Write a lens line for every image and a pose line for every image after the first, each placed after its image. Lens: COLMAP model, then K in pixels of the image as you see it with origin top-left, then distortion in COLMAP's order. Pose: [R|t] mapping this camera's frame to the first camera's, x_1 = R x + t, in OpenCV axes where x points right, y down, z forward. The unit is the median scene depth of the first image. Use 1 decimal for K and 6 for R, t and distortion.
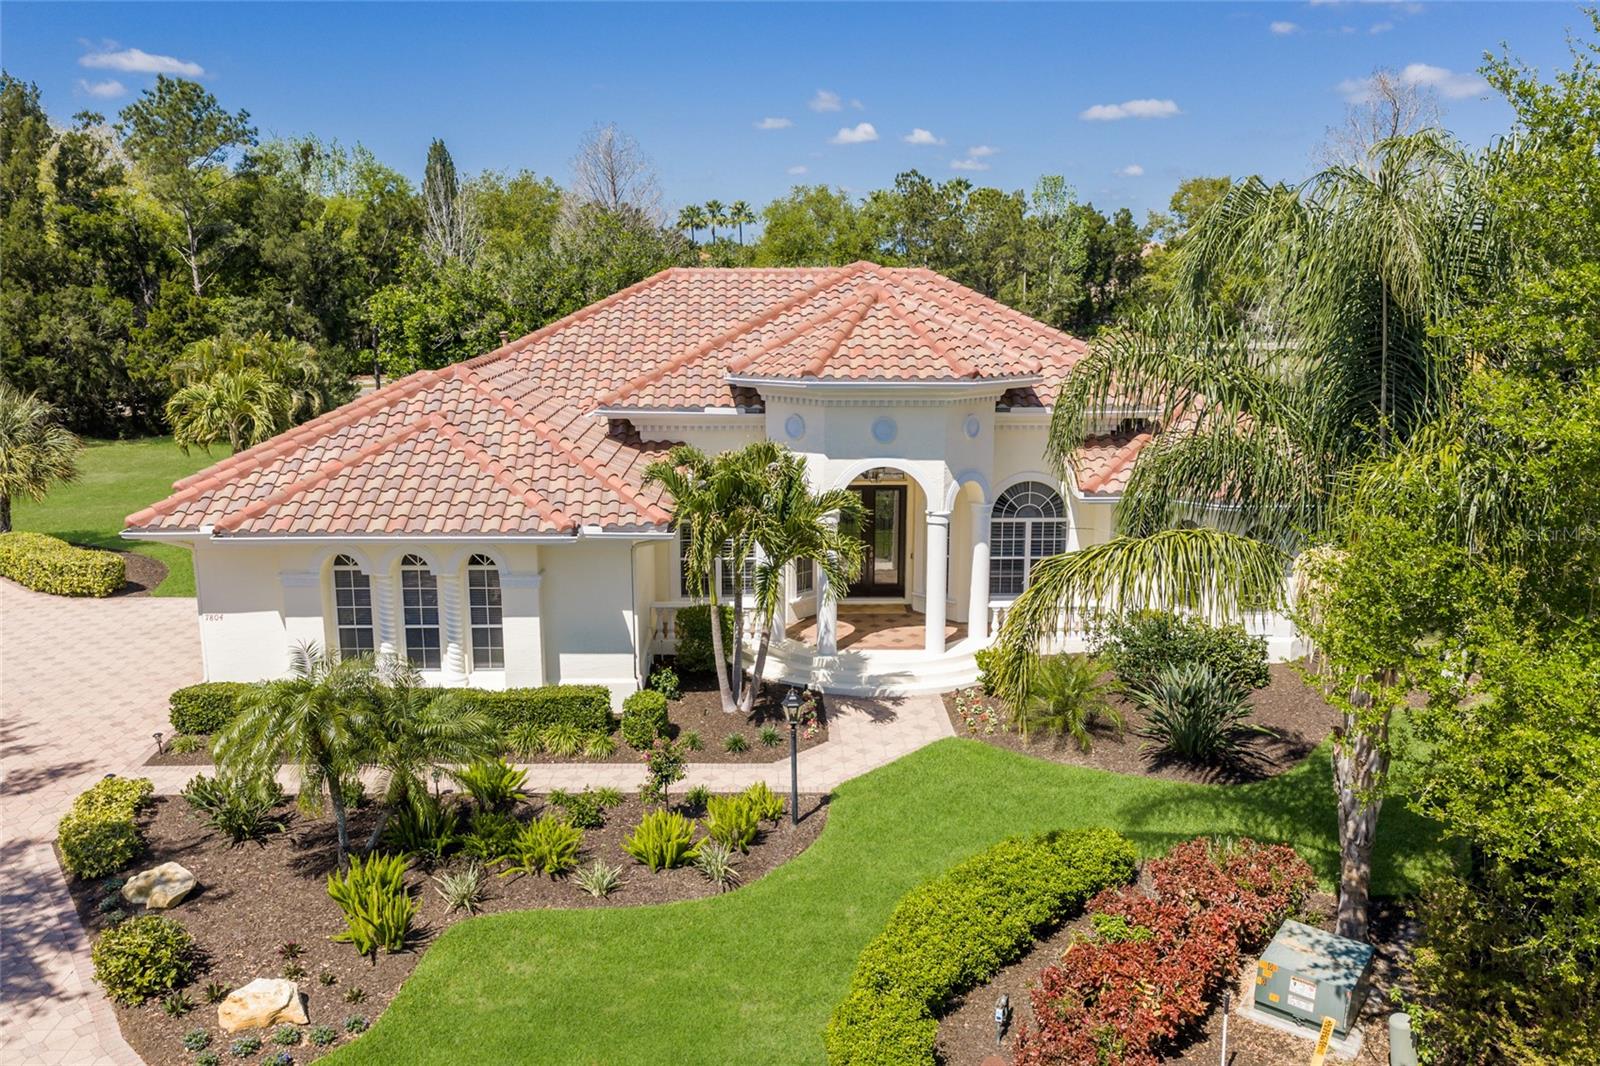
lens RADIAL K [[1324.0, 0, 800.0], [0, 1324.0, 533.0], [0, 0, 1]] dist [0.033762, -0.004559]
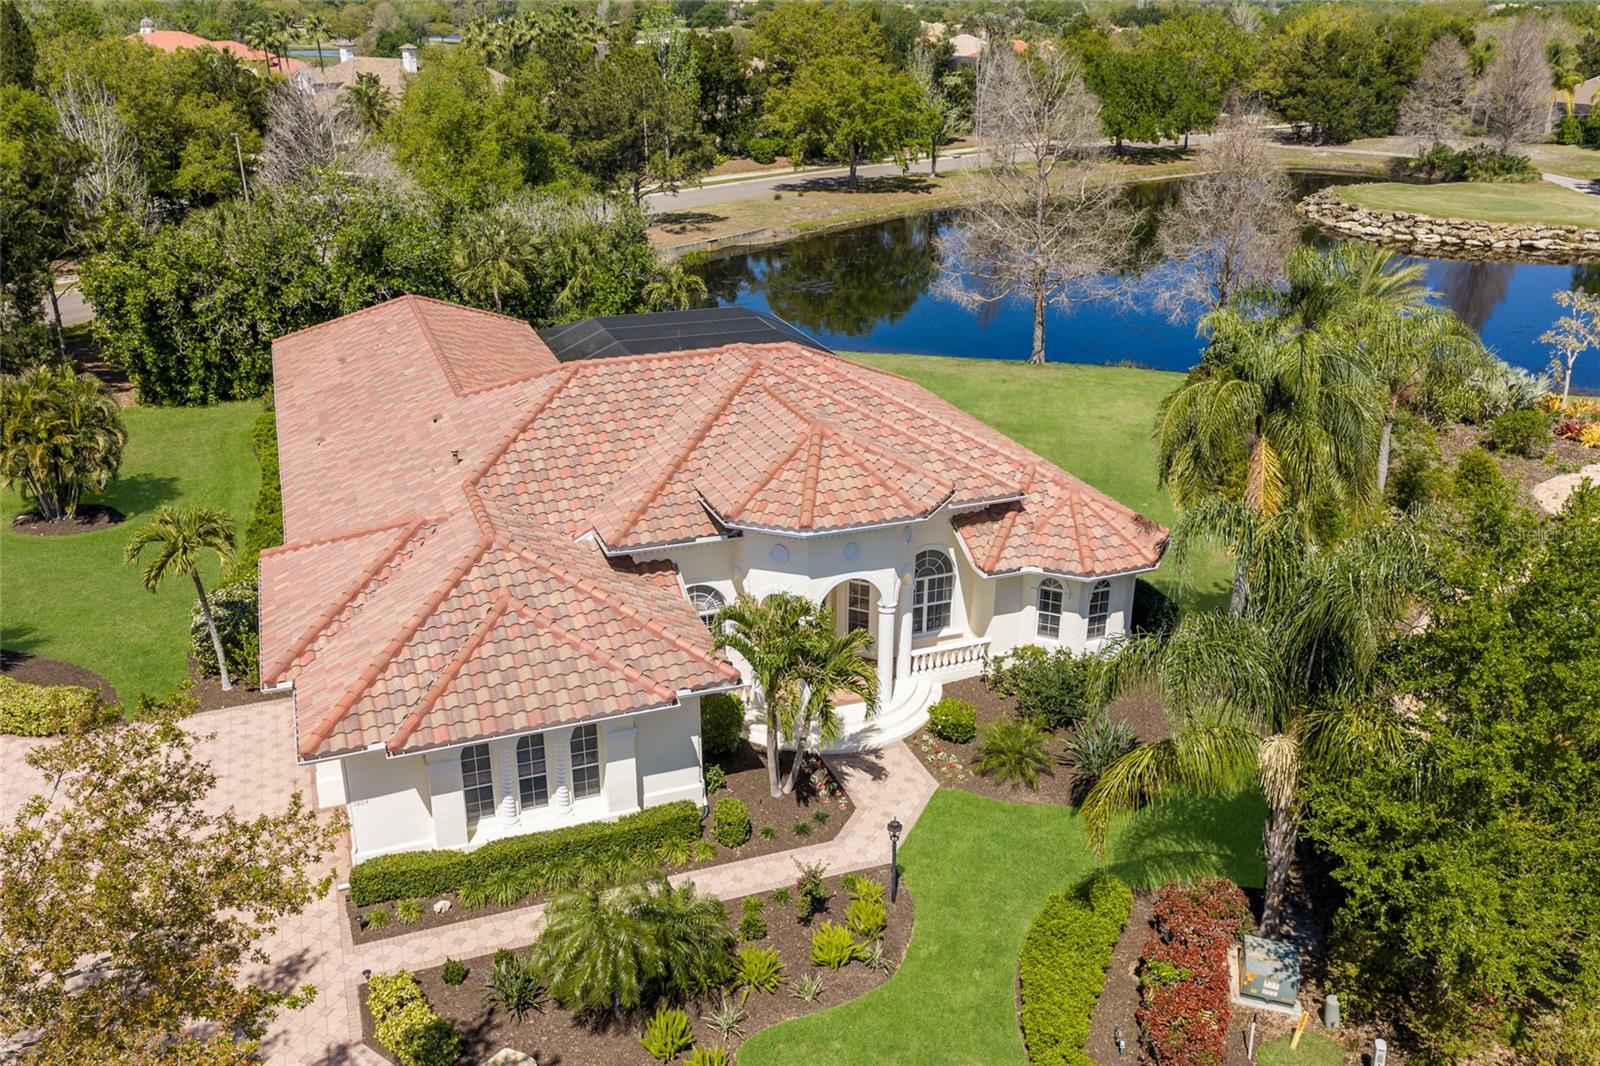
lens RADIAL K [[1327.7, 0, 800.0], [0, 1327.7, 533.0], [0, 0, 1]] dist [0.026669, -0.015201]
pose [[0.941906, -0.124937, 0.311775, -0.405695], [0.065457, 0.978726, 0.194450, -0.371095], [-0.329436, -0.162745, 0.930046, -0.187489]]
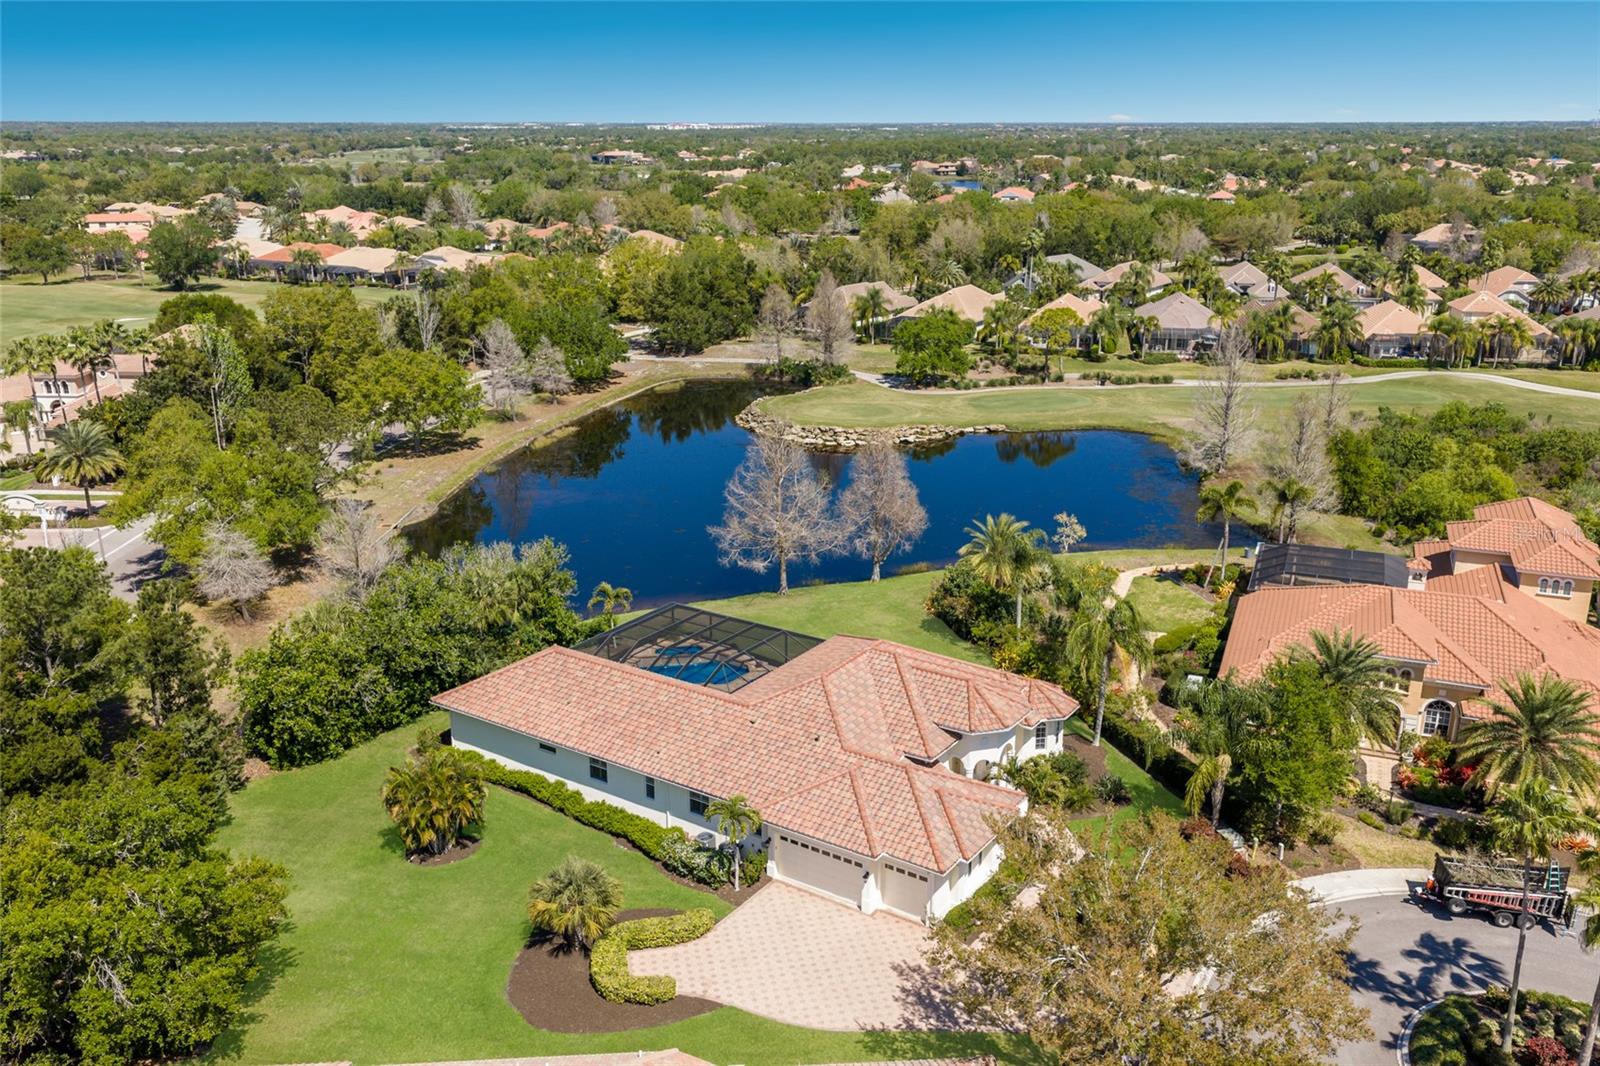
lens RADIAL K [[1324.0, 0, 800.0], [0, 1324.0, 533.0], [0, 0, 1]] dist [0.033762, -0.004559]
pose [[0.583556, -0.241438, 0.775352, -2.491157], [0.168223, 0.970011, 0.175443, -1.155179], [-0.794458, 0.028051, 0.606671, -0.441516]]
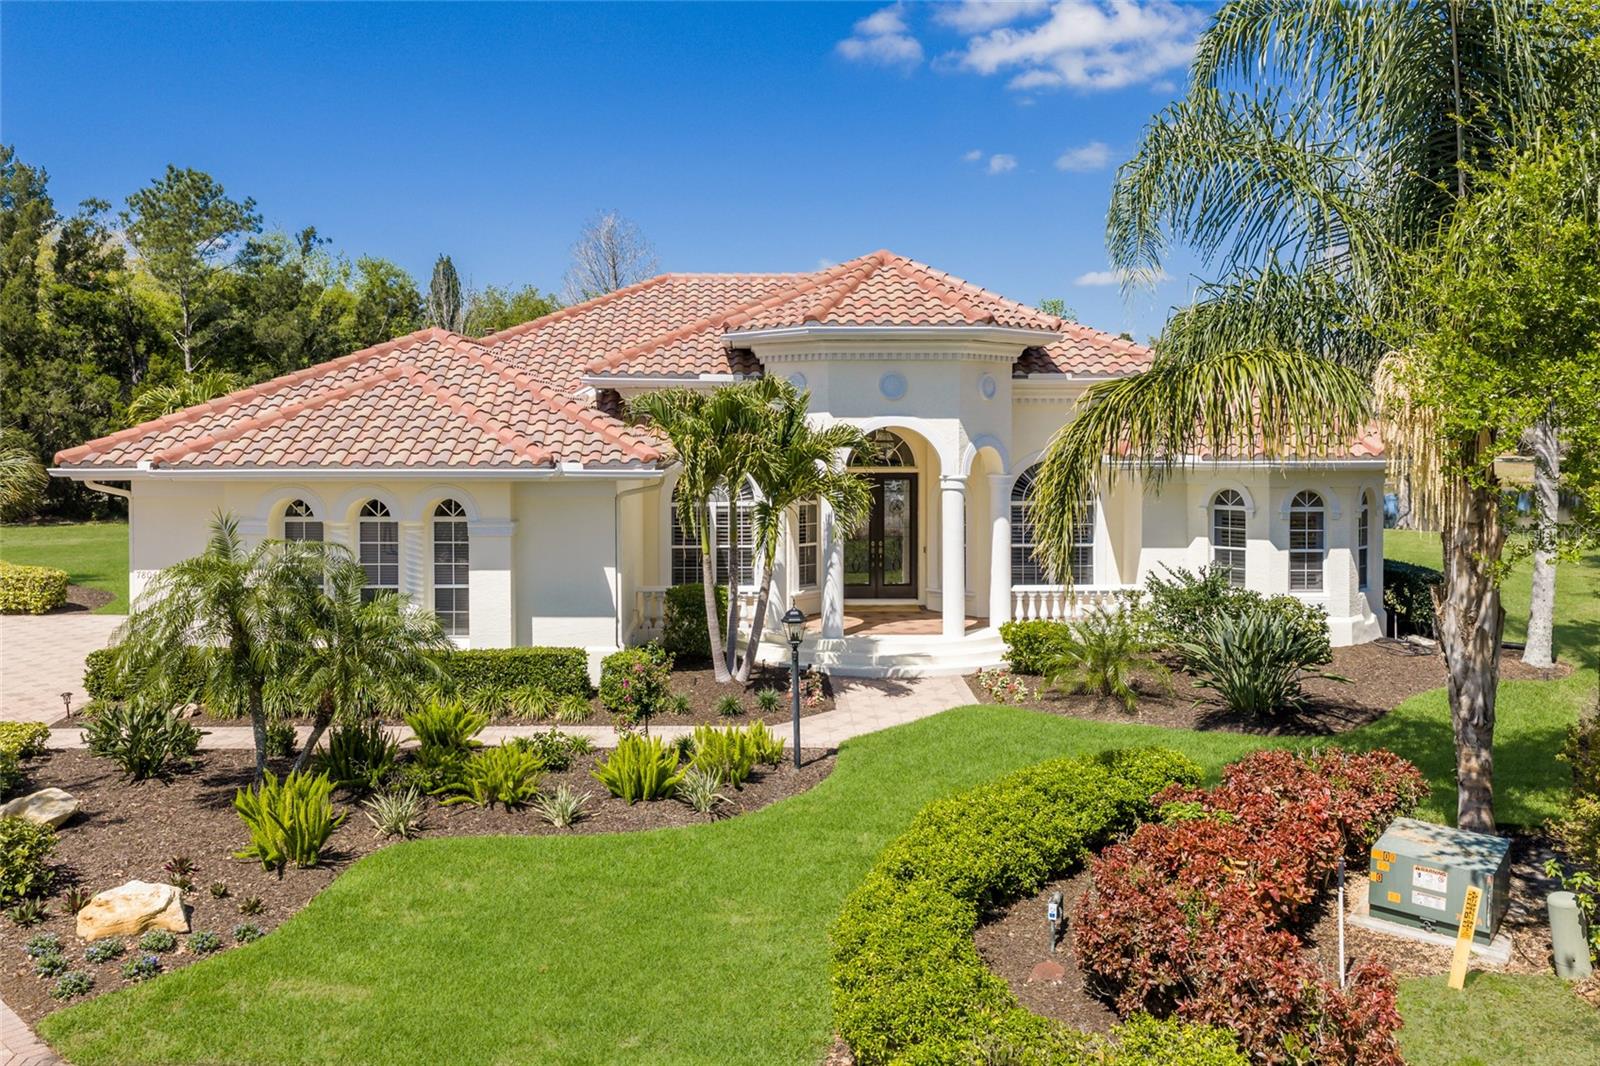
lens RADIAL K [[1343.4, 0, 800.4], [0, 1343.4, 434.0], [0, 0, 1]] dist [0.032554, -0.005412]
pose [[0.999993, -0.003305, -0.001598, 0.000289], [0.002938, 0.981485, -0.191517, 0.143464], [0.002202, 0.191511, 0.981488, 0.090676]]
